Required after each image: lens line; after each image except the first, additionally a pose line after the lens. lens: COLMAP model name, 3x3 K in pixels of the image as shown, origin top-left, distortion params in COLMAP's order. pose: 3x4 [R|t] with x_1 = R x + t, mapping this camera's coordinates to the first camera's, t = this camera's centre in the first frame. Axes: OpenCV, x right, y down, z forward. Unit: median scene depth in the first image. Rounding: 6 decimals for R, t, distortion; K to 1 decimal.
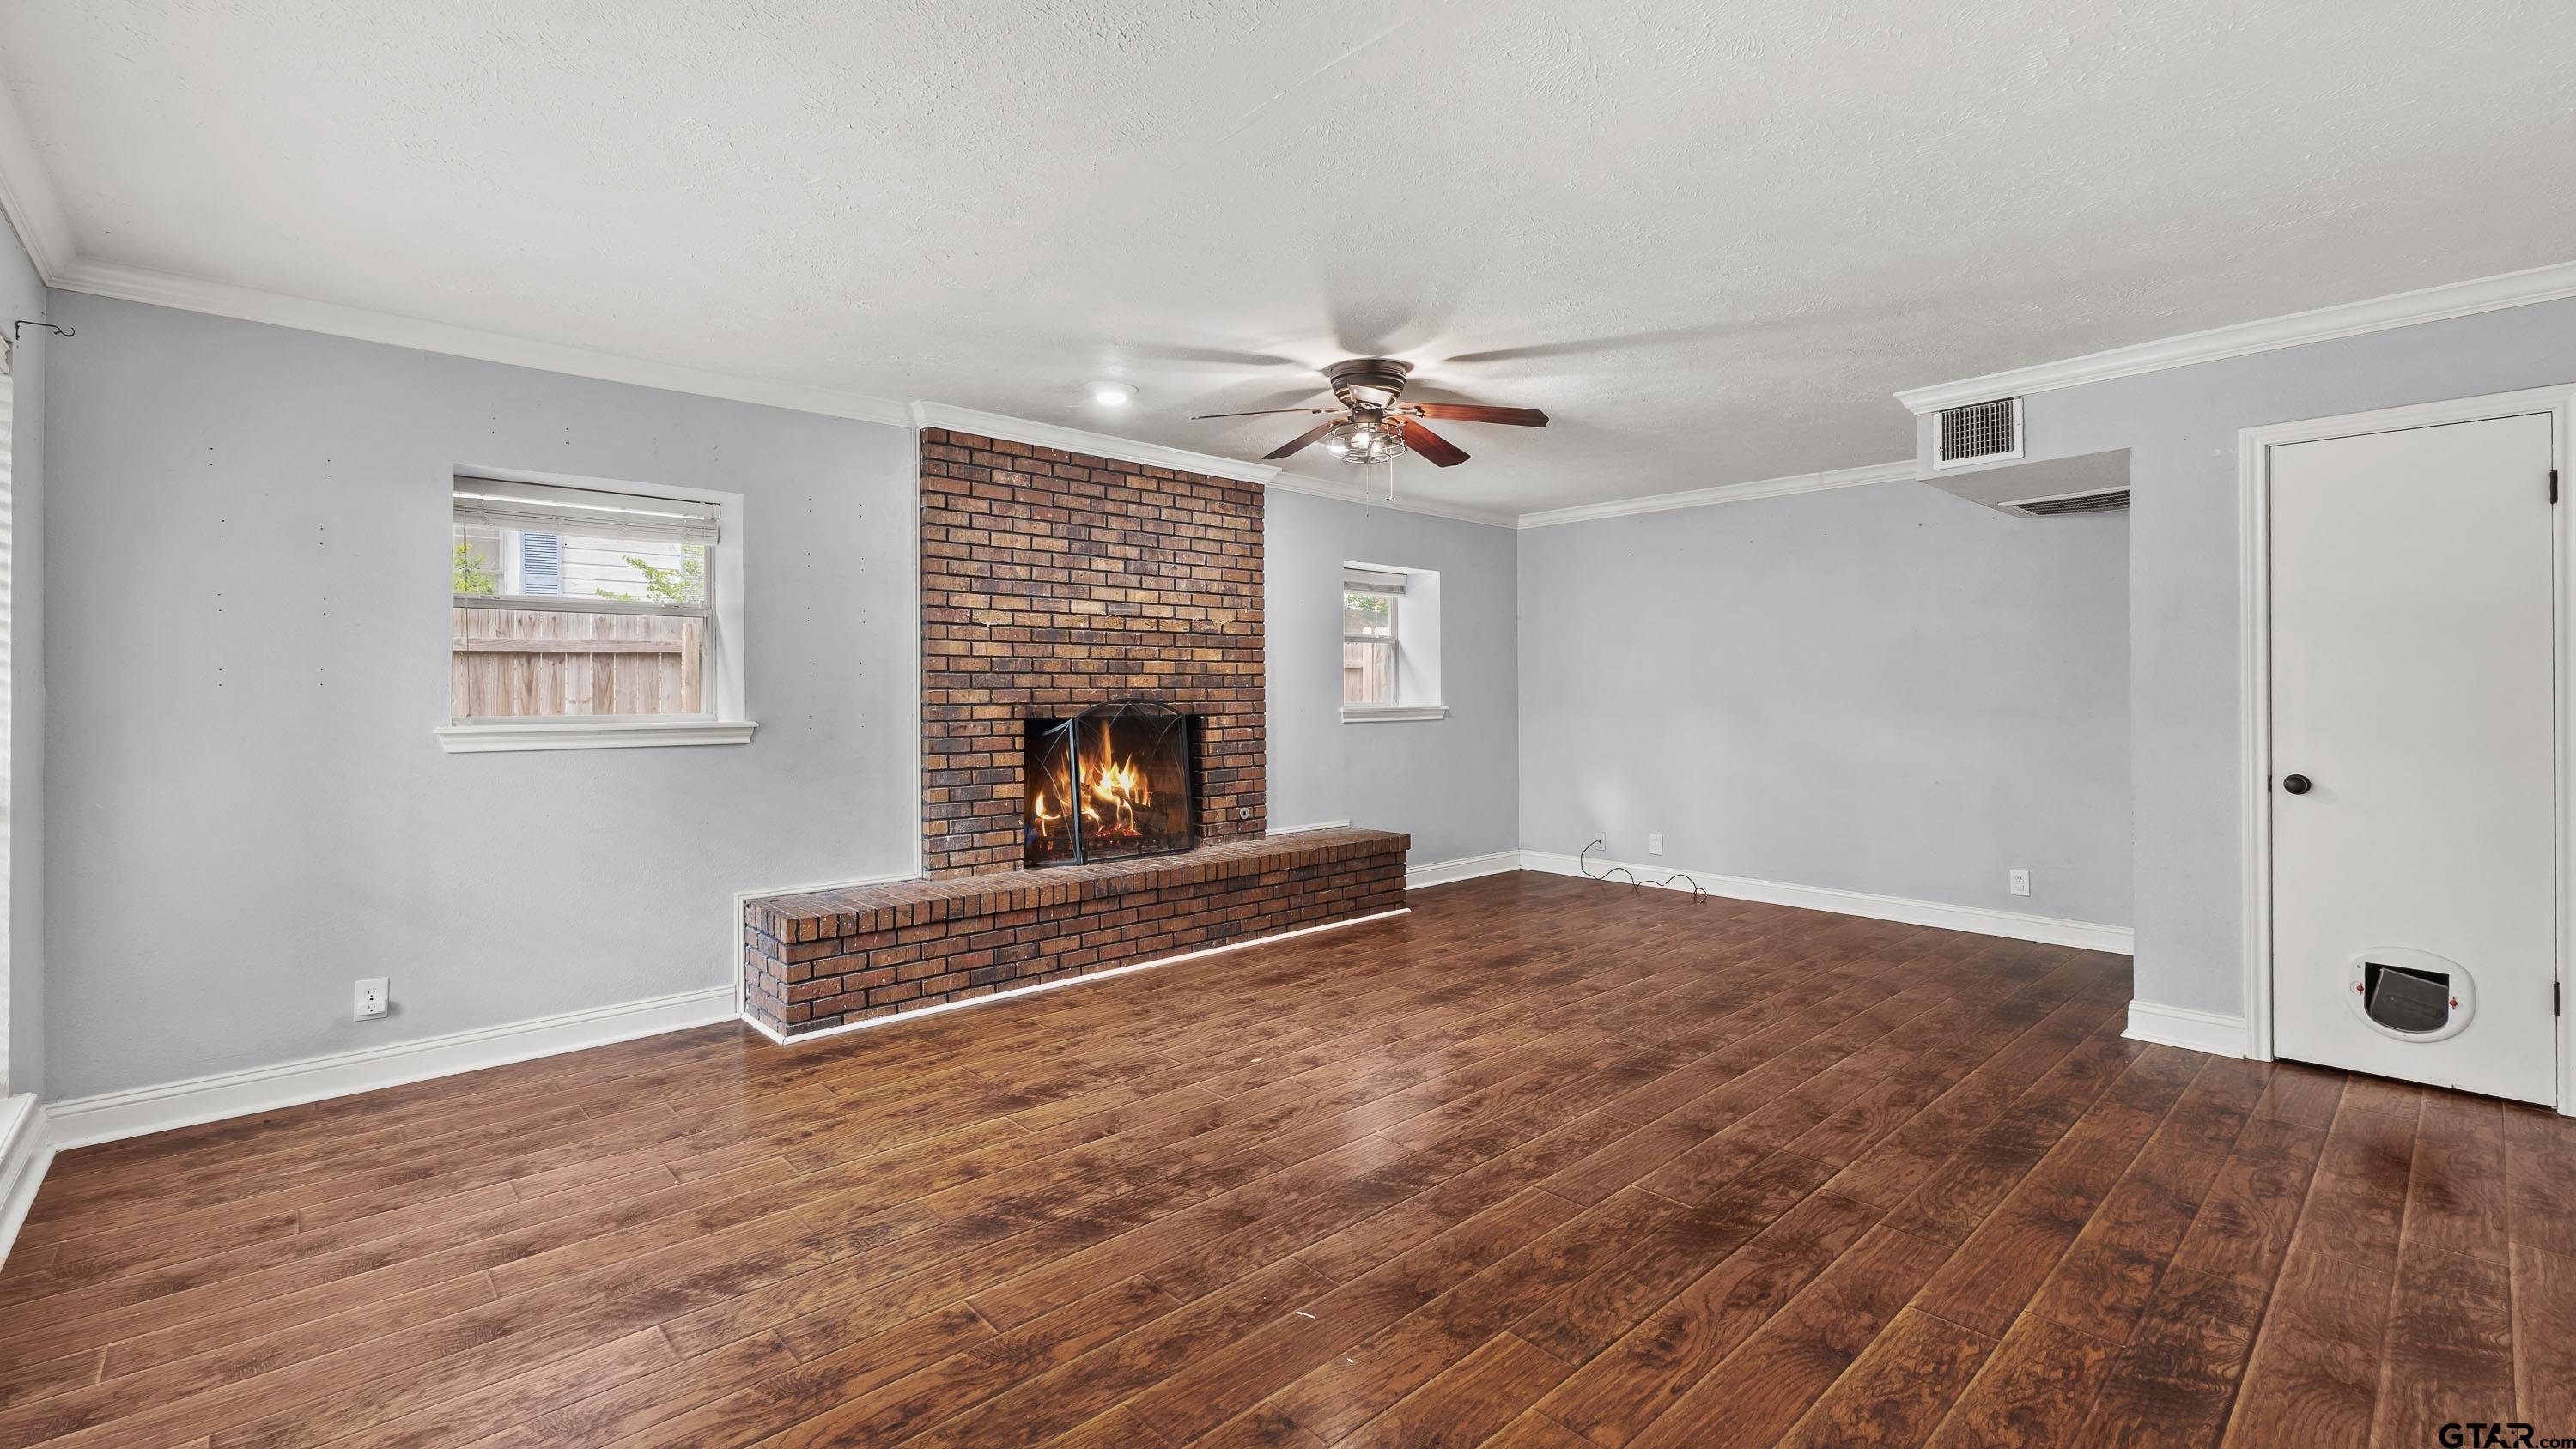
lens RADIAL K [[1096.1, 0, 1290.2], [0, 1096.1, 683.4], [0, 0, 1]] dist [0.003313, 0.000447]
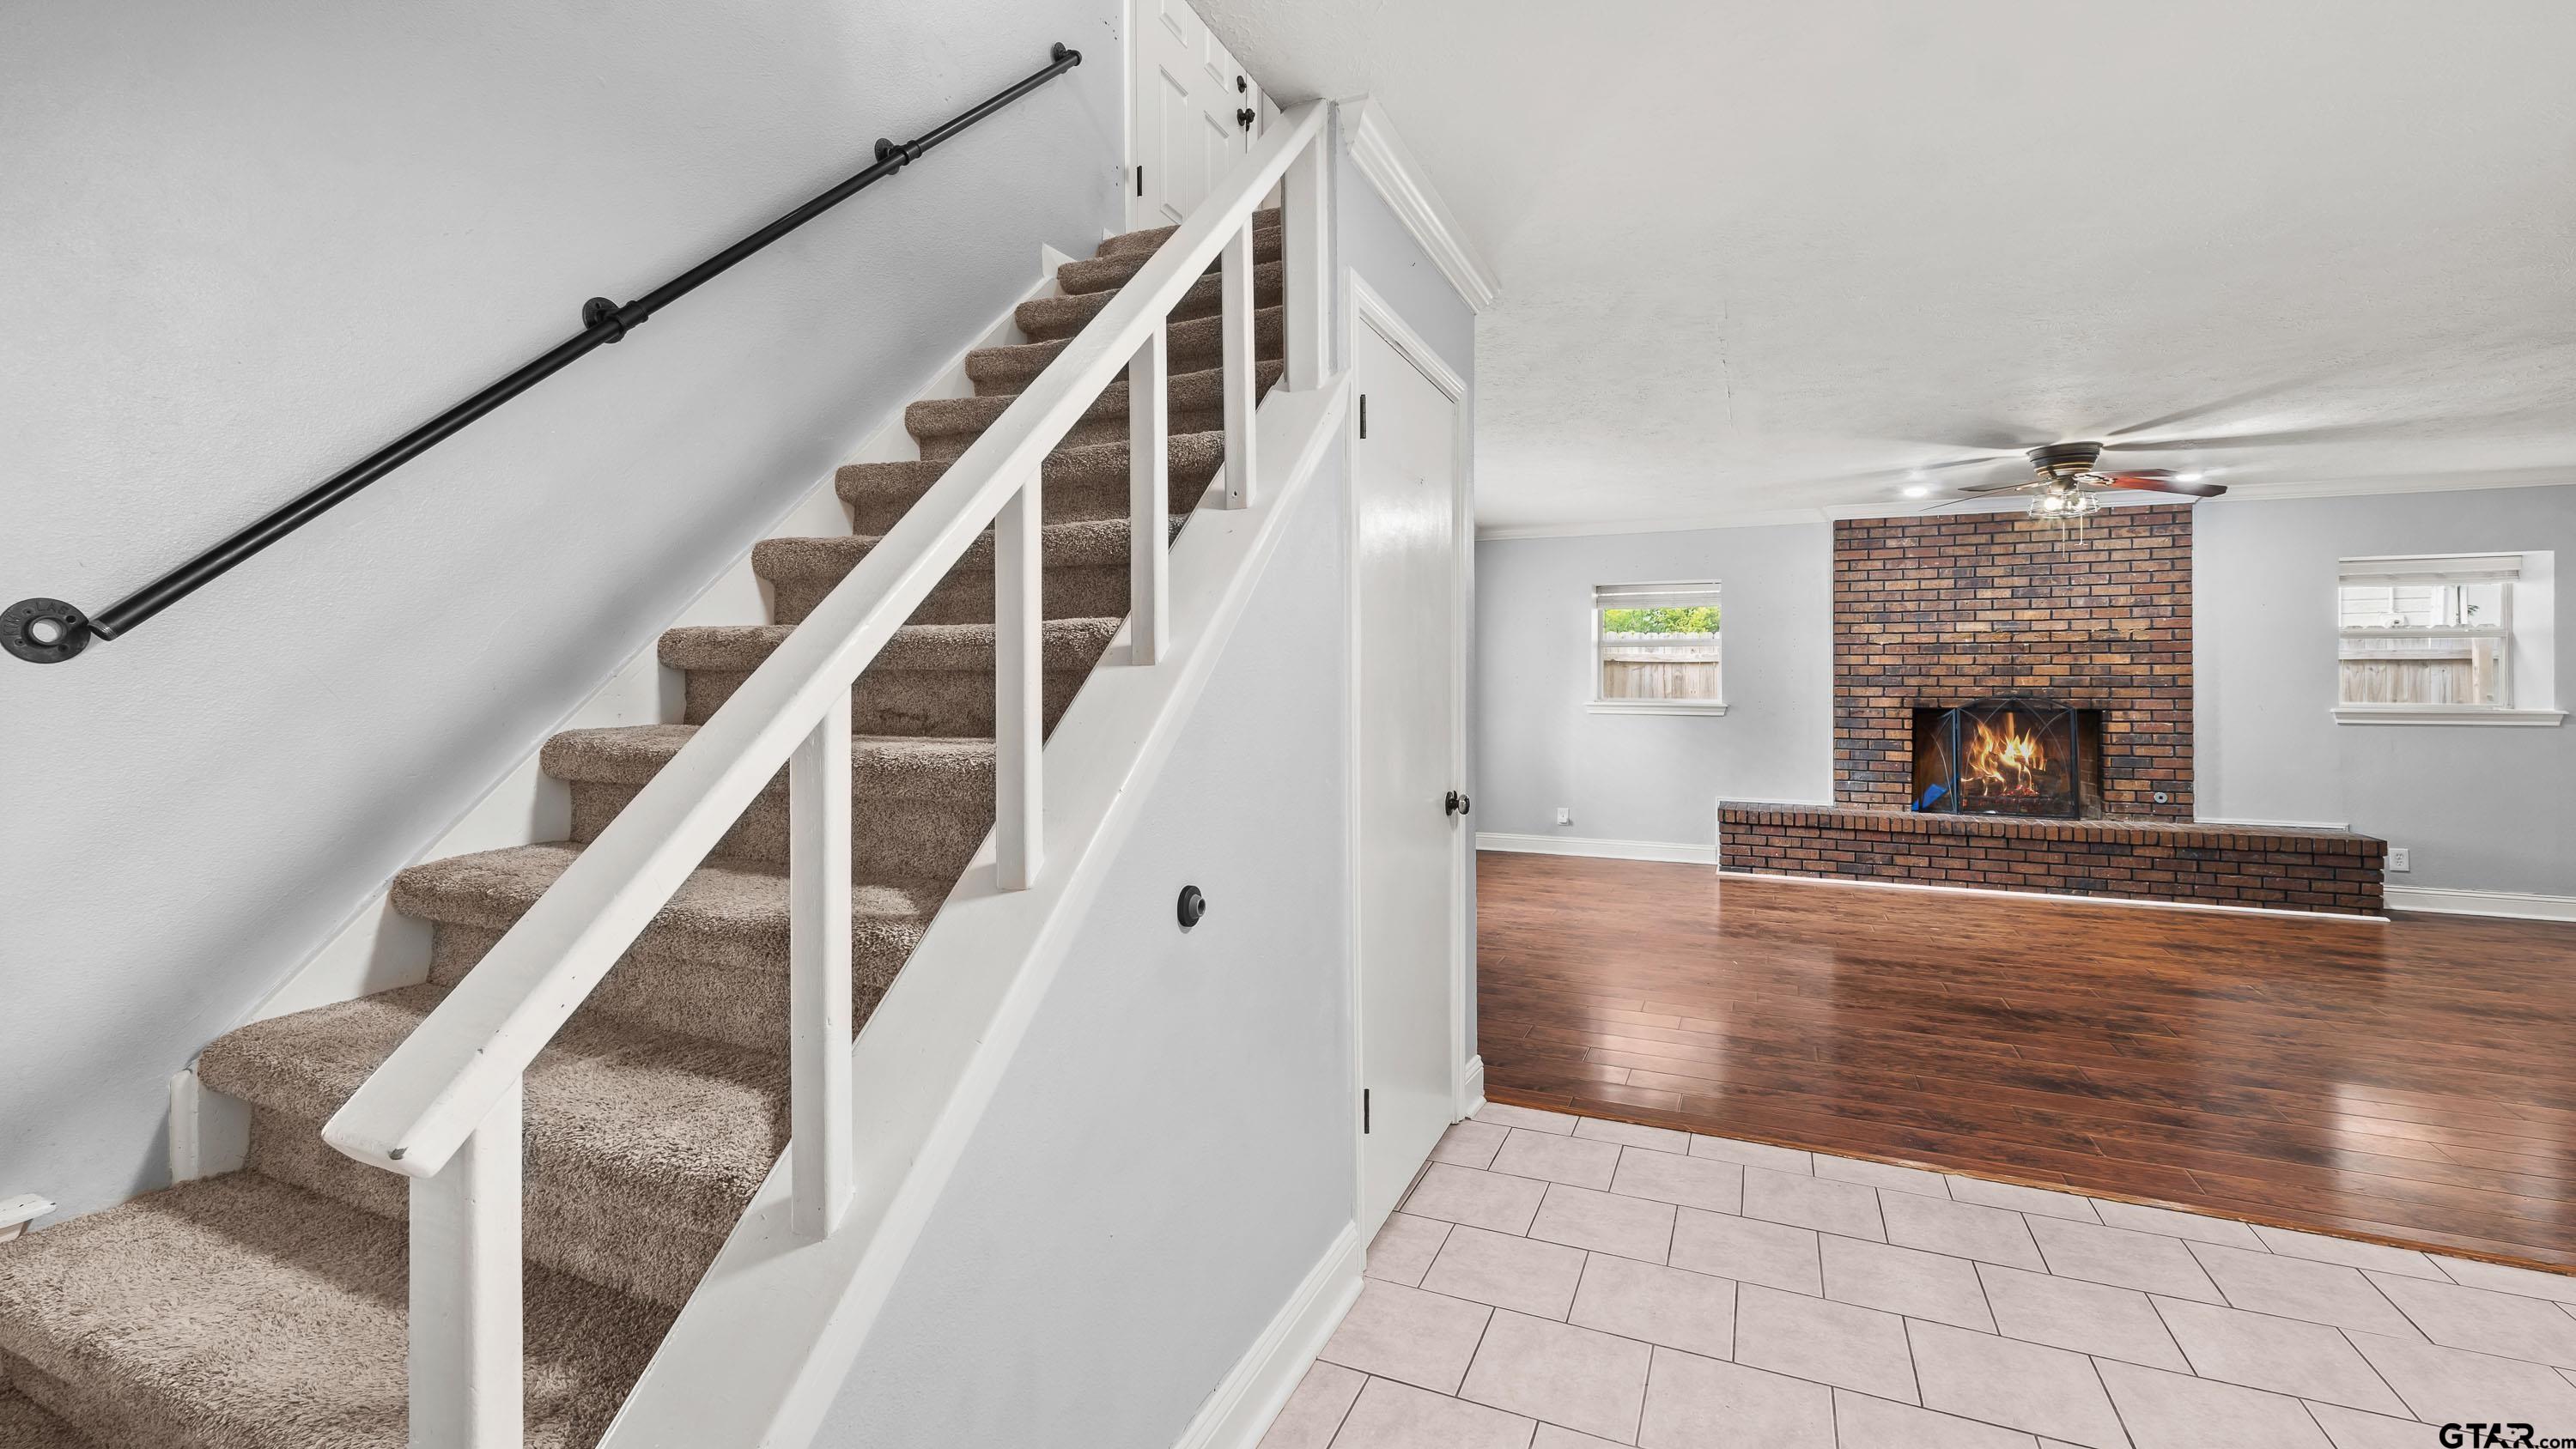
lens RADIAL K [[1086.8, 0, 1281.9], [0, 1086.8, 677.3], [0, 0, 1]] dist [0.003056, 0.000247]
pose [[0.391046, -0.002685, -0.920367, 0.746710], [0.000276, 0.999996, -0.002800, -0.003653], [0.920371, 0.000841, 0.391045, -0.322587]]
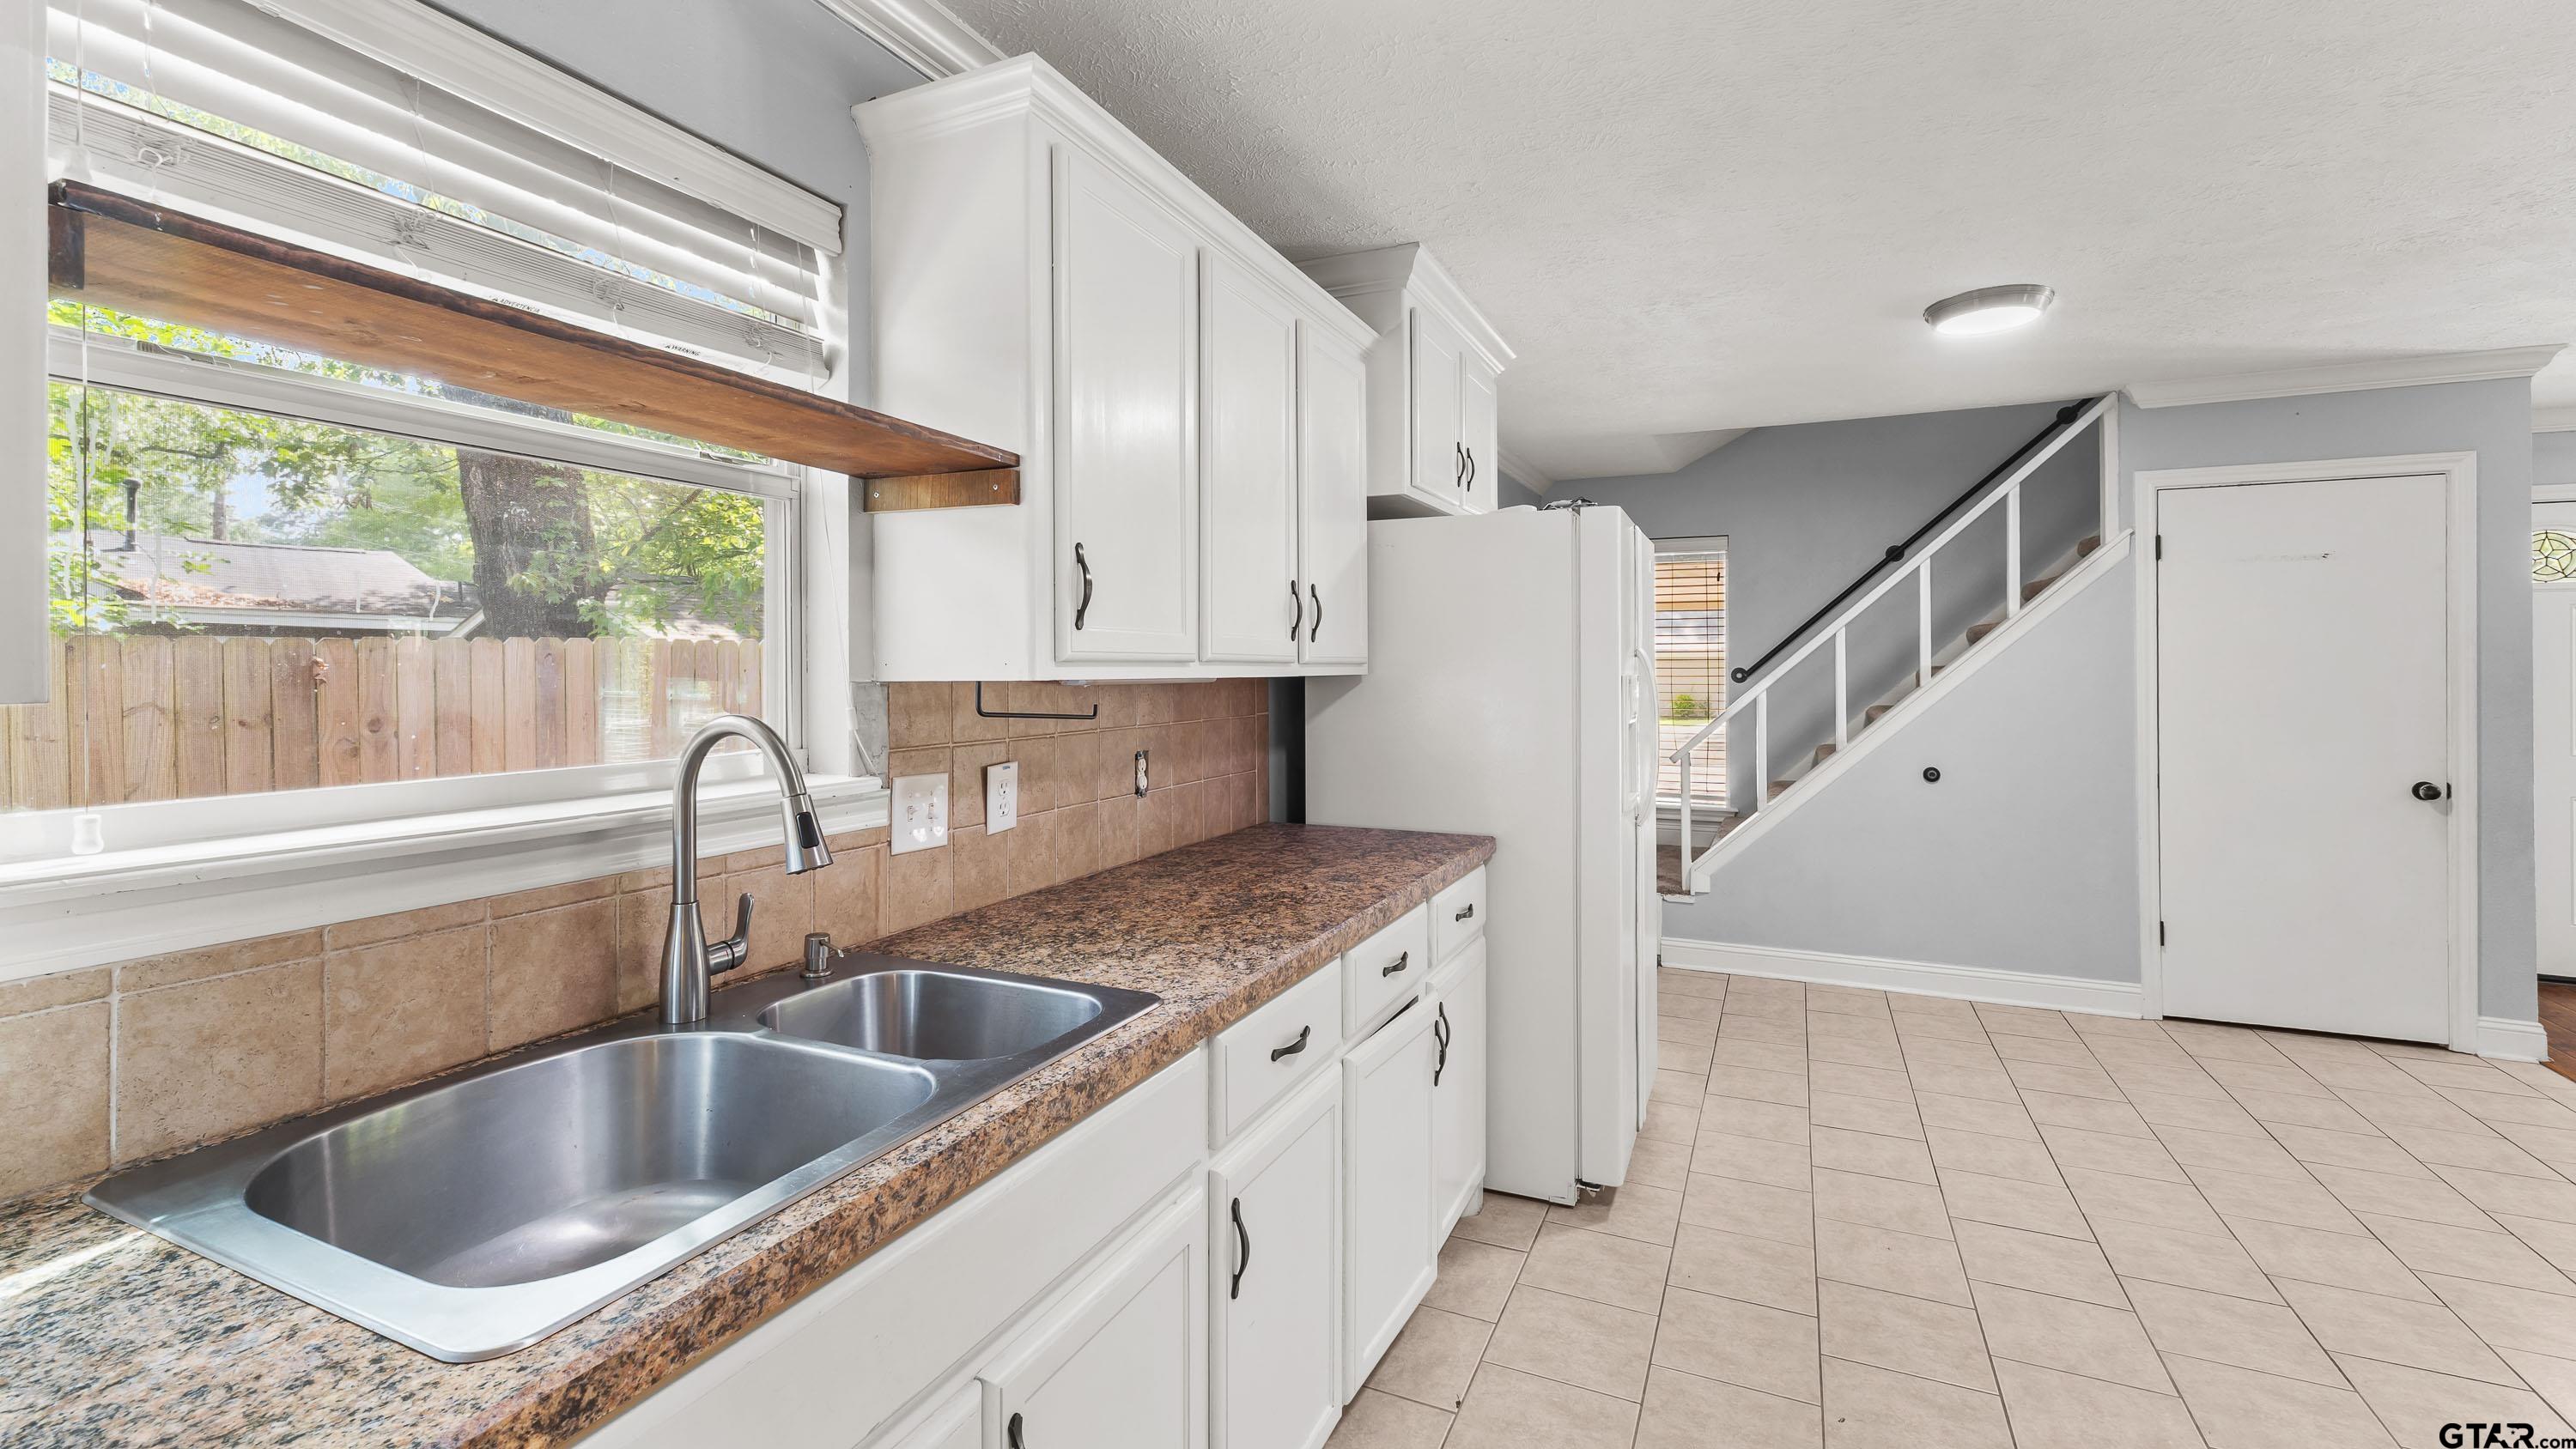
lens RADIAL K [[1091.9, 0, 1288.0], [0, 1091.9, 662.7], [0, 0, 1]] dist [0.001372, 0.000160]
pose [[-0.924837, -0.000054, -0.380364, 1.268667], [0.002828, 0.999971, -0.007019, -0.023277], [0.380354, -0.007568, -0.924810, 0.411852]]
